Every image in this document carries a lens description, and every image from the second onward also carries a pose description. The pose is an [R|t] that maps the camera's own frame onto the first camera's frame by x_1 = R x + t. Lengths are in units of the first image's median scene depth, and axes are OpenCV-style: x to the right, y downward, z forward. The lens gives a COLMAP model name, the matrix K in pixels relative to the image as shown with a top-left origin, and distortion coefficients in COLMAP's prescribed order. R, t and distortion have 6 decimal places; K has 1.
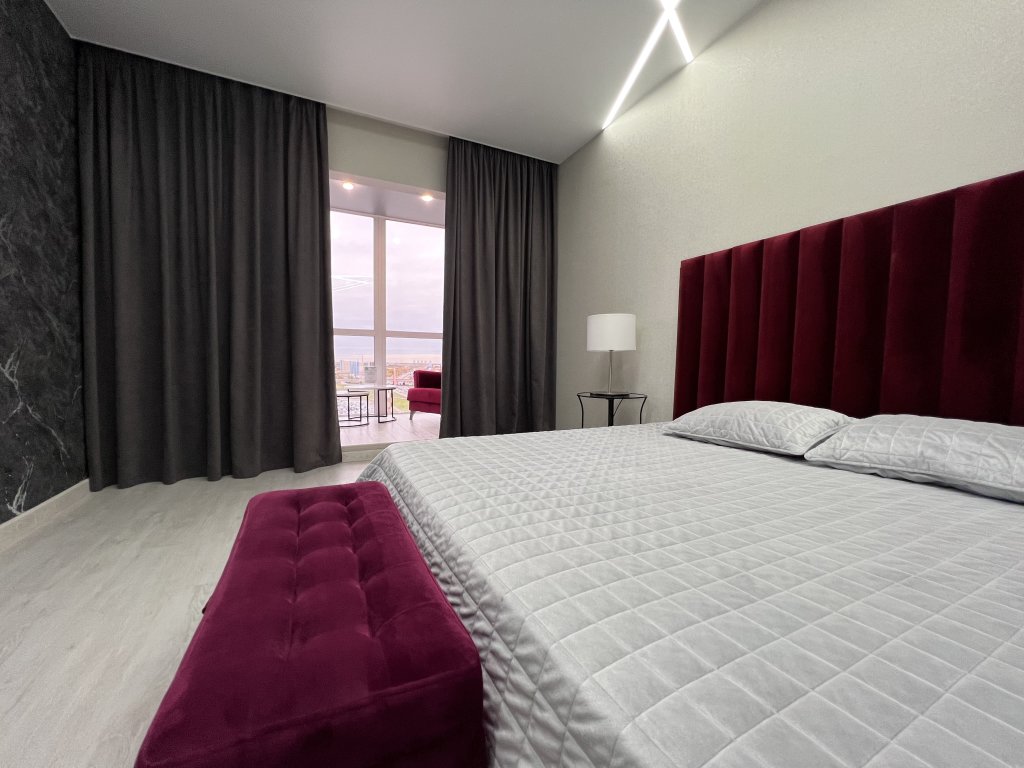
lens RADIAL K [[401.8, 0, 508.0], [0, 401.8, 383.7], [0, 0, 1]] dist [-0.000085, 0.000229]
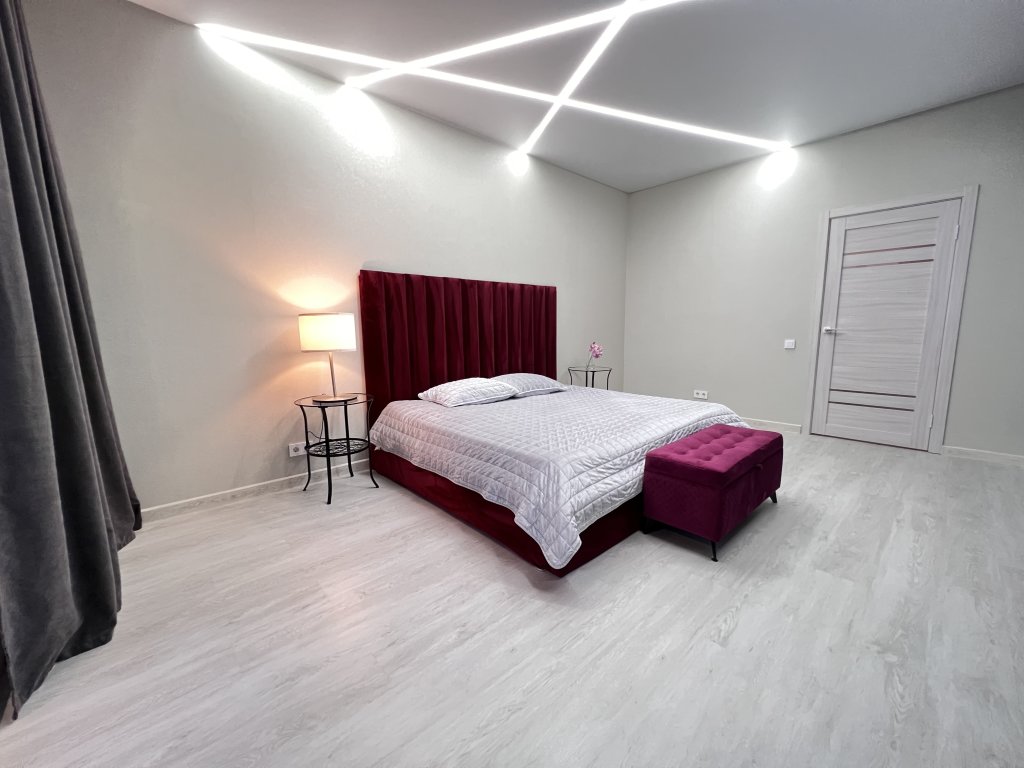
lens RADIAL K [[410.2, 0, 508.0], [0, 410.2, 383.3], [0, 0, 1]] dist [-0.000298, -0.000068]
pose [[-0.273252, -0.138685, 0.951893, -0.815029], [0.065459, 0.984578, 0.162238, -0.150447], [-0.959713, 0.106642, -0.259960, 0.930790]]
